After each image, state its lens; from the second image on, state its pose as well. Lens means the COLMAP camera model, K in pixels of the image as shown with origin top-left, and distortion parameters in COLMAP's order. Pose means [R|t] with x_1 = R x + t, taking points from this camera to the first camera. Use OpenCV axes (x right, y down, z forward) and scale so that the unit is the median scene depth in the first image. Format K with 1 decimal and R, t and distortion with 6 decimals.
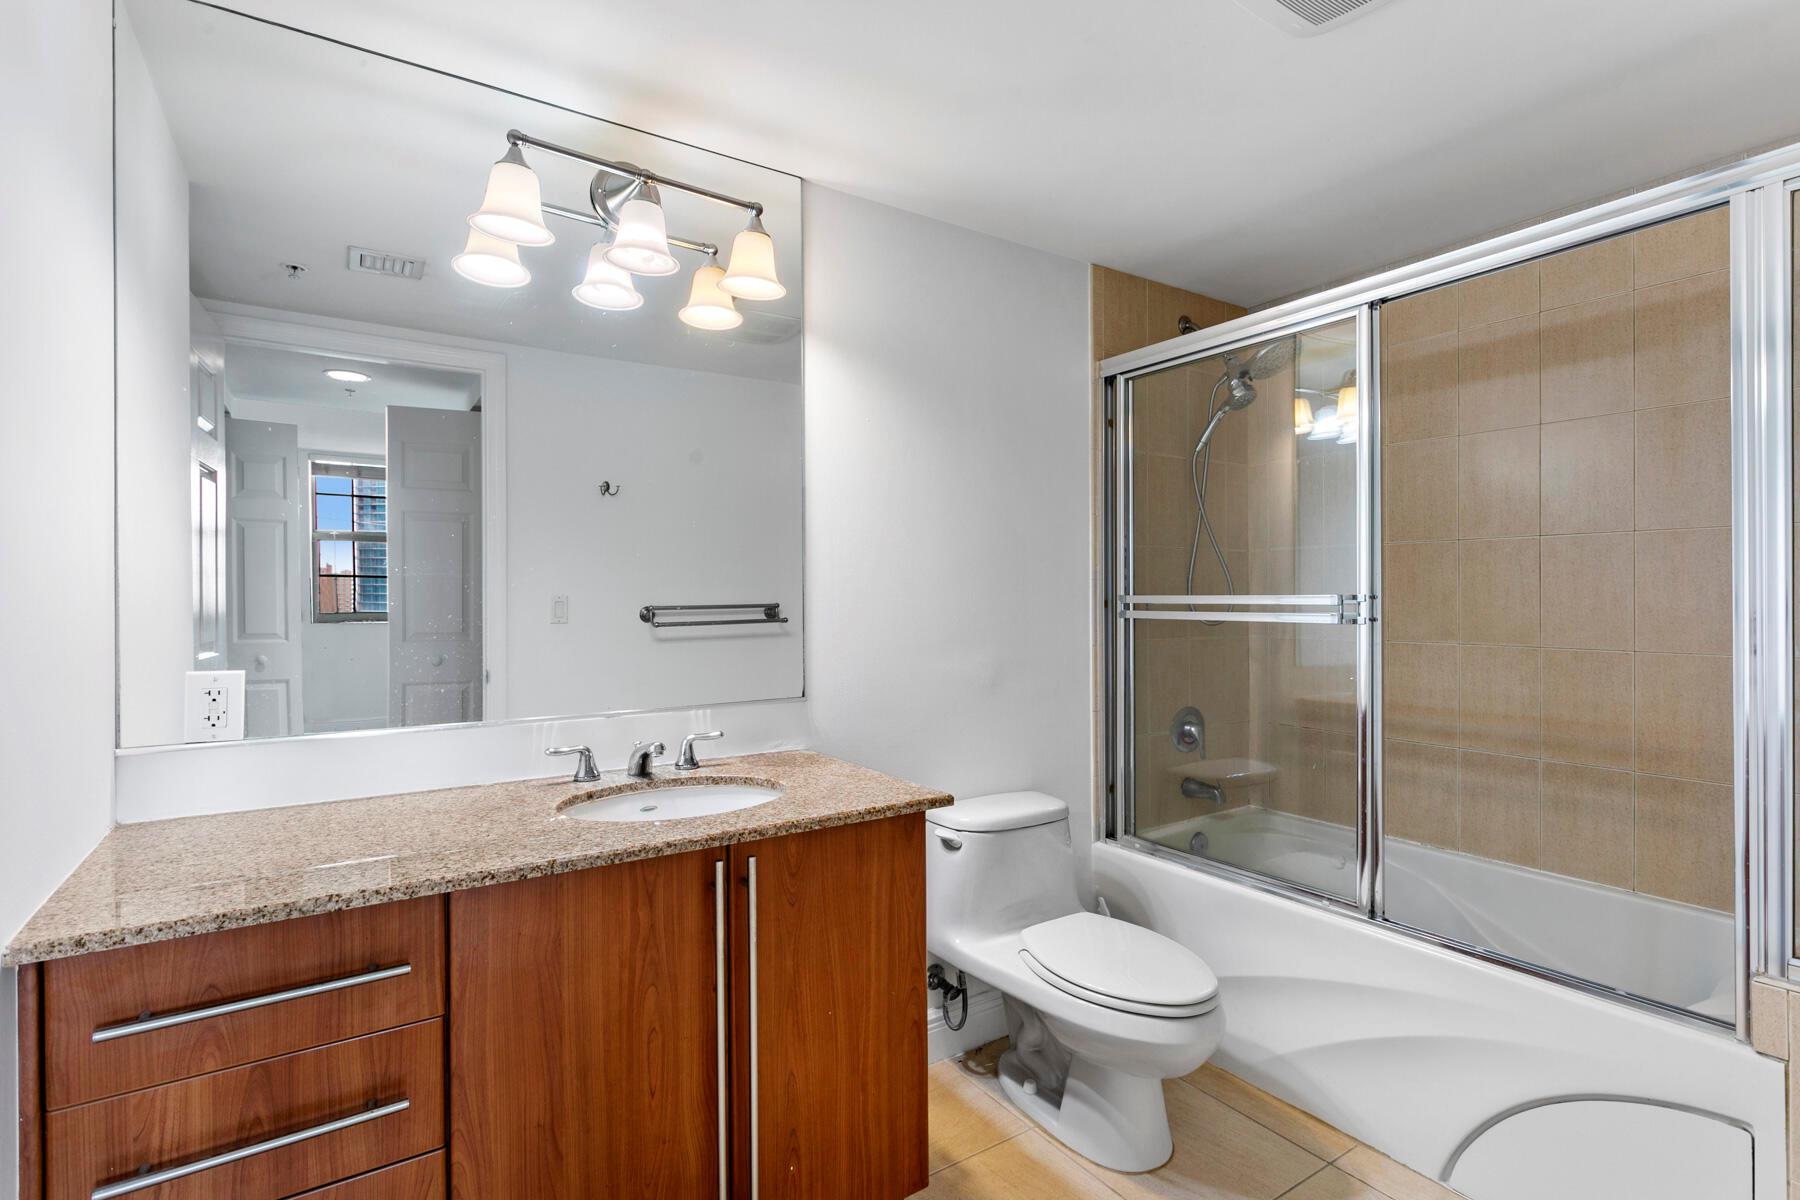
lens RADIAL K [[867.9, 0, 905.0], [0, 867.9, 610.8], [0, 0, 1]] dist [0.001389, 0.000356]
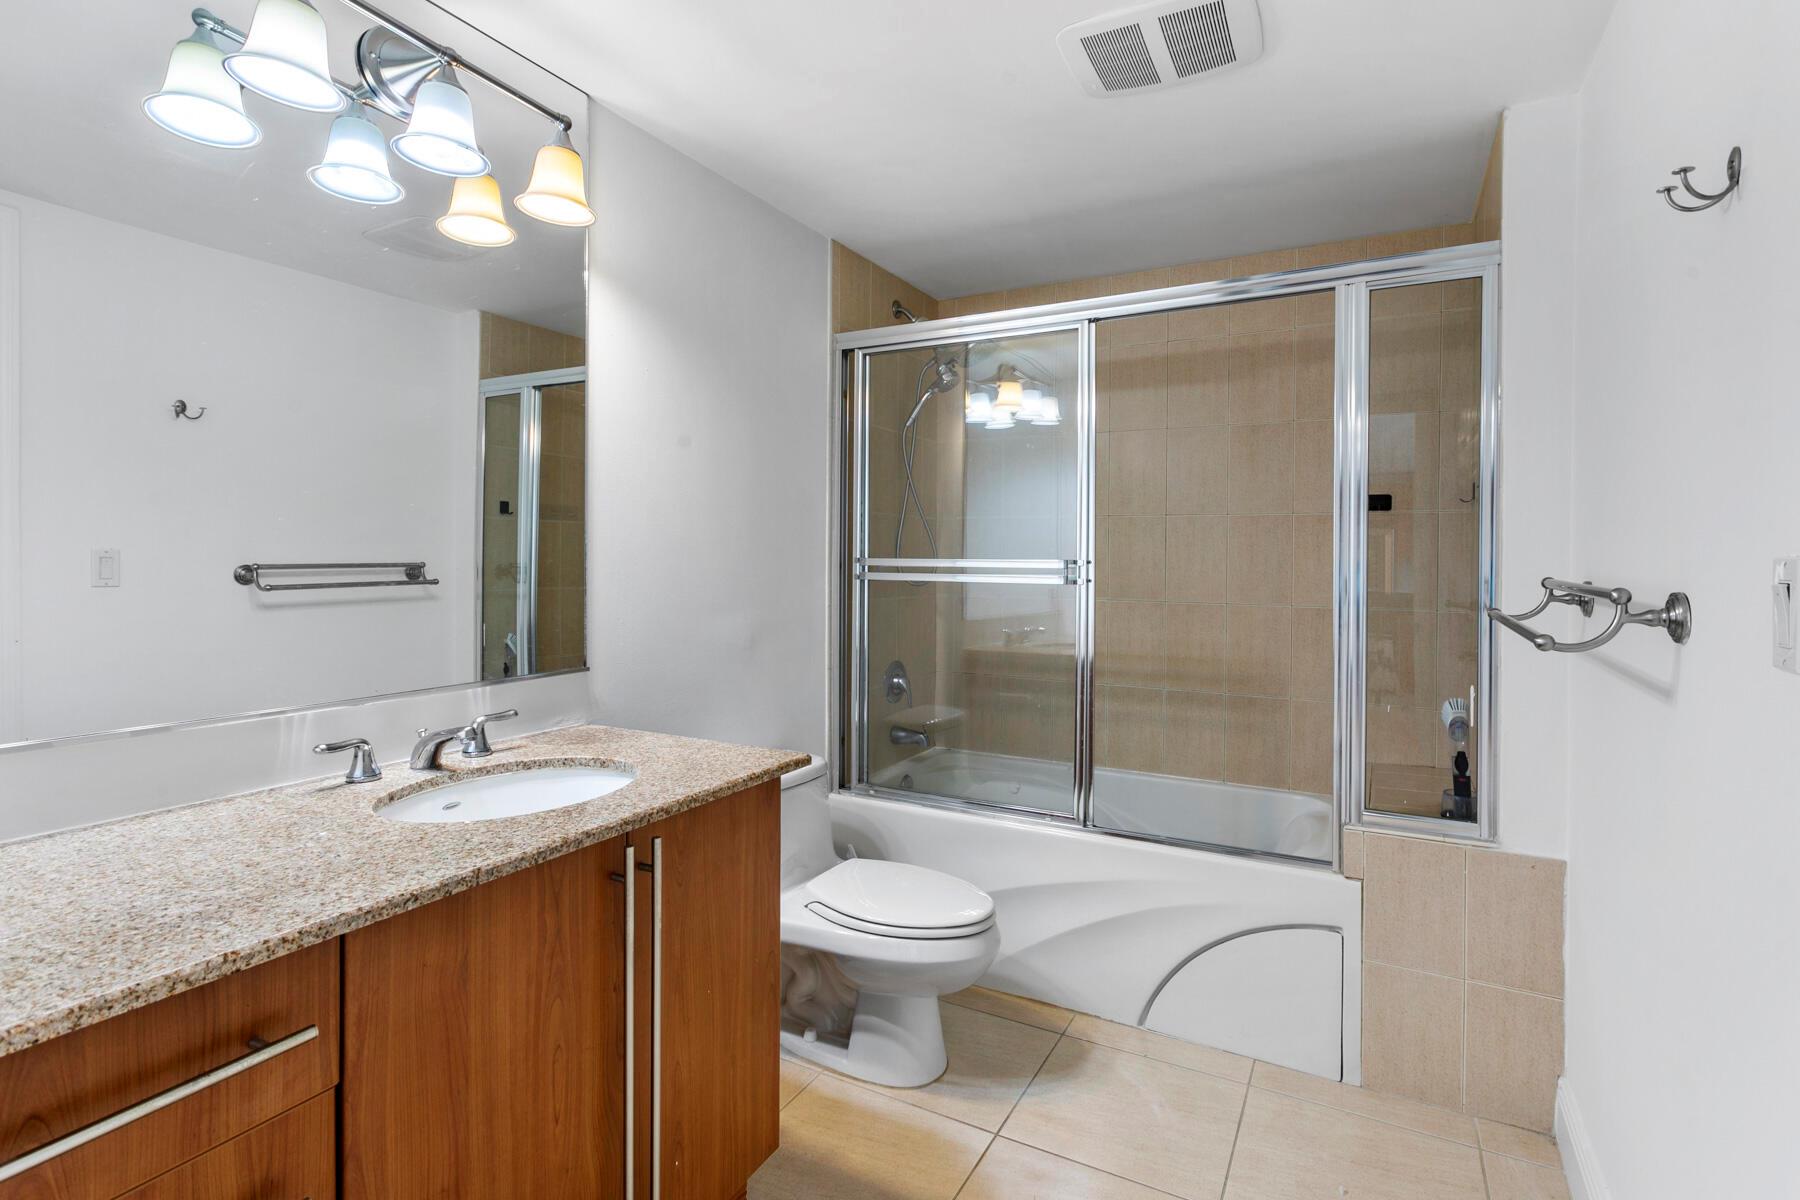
lens RADIAL K [[880.2, 0, 900.4], [0, 880.2, 576.4], [0, 0, 1]] dist [0.001712, 0.000546]
pose [[0.885073, 0.000400, 0.465451, -0.267203], [-0.003493, 0.999977, 0.005782, -0.002128], [-0.465438, -0.006743, 0.885055, 0.032033]]
